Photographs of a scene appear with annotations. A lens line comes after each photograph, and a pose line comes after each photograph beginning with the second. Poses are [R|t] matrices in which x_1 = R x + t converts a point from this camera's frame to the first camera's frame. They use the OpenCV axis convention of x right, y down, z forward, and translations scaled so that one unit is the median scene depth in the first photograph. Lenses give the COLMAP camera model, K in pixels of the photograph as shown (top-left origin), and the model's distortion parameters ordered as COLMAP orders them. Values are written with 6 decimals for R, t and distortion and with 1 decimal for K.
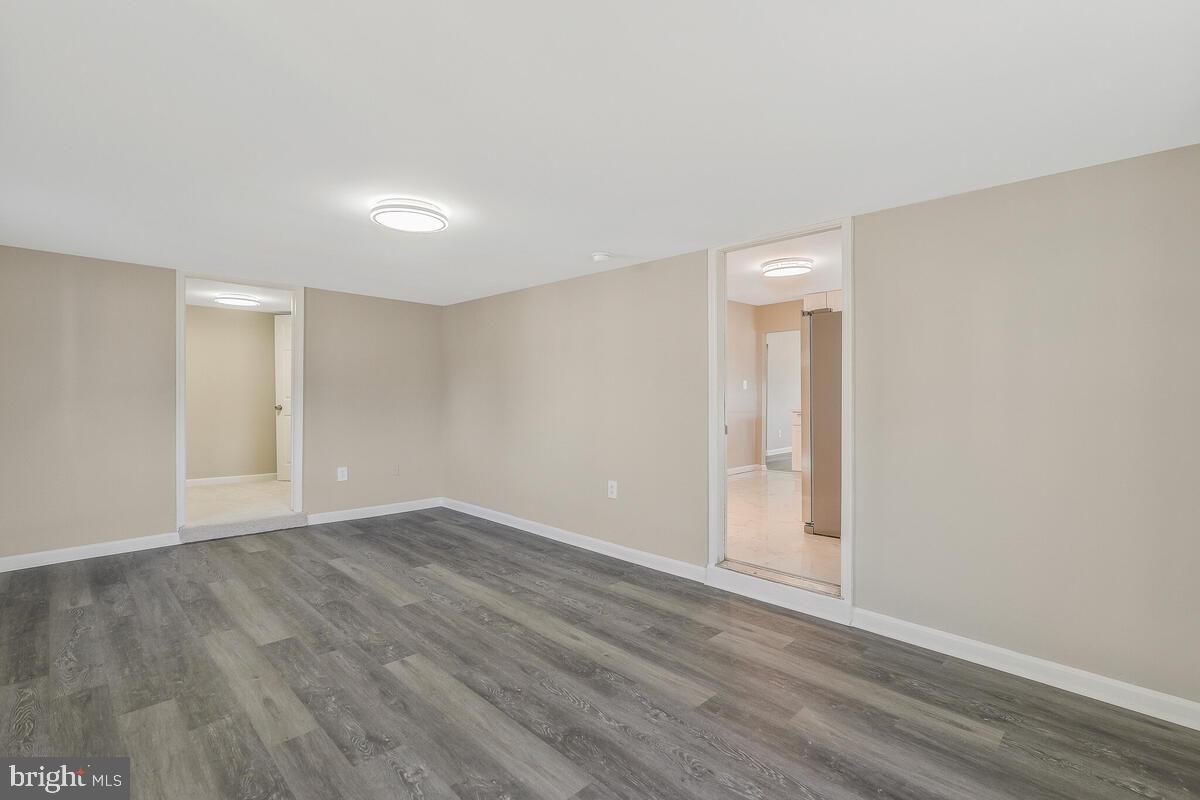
lens RADIAL K [[570.2, 0, 595.1], [0, 570.2, 396.6], [0, 0, 1]] dist [0.004975, 0.000953]
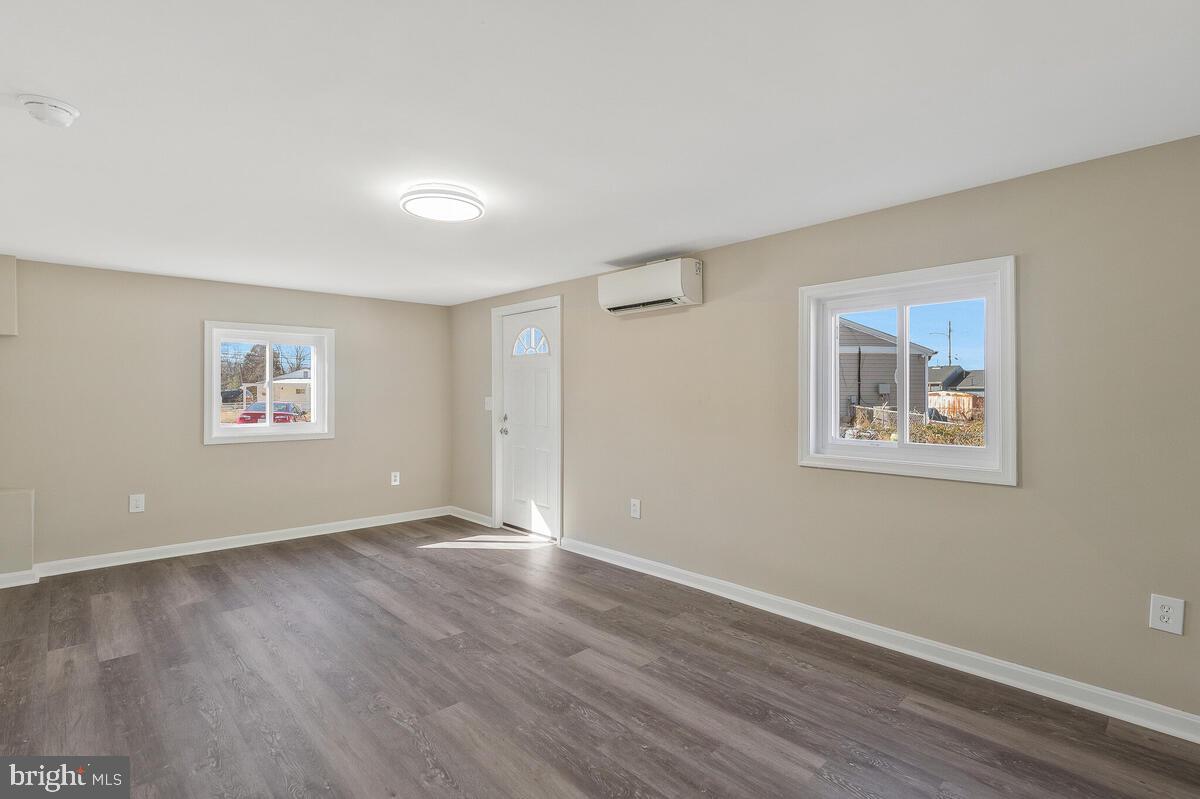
lens RADIAL K [[570.2, 0, 595.1], [0, 570.2, 396.1], [0, 0, 1]] dist [0.004975, 0.000953]
pose [[-0.999847, -0.004863, 0.016812, -0.524527], [-0.004672, 0.999925, 0.011359, -0.022501], [-0.016866, 0.011279, -0.999794, 1.726409]]
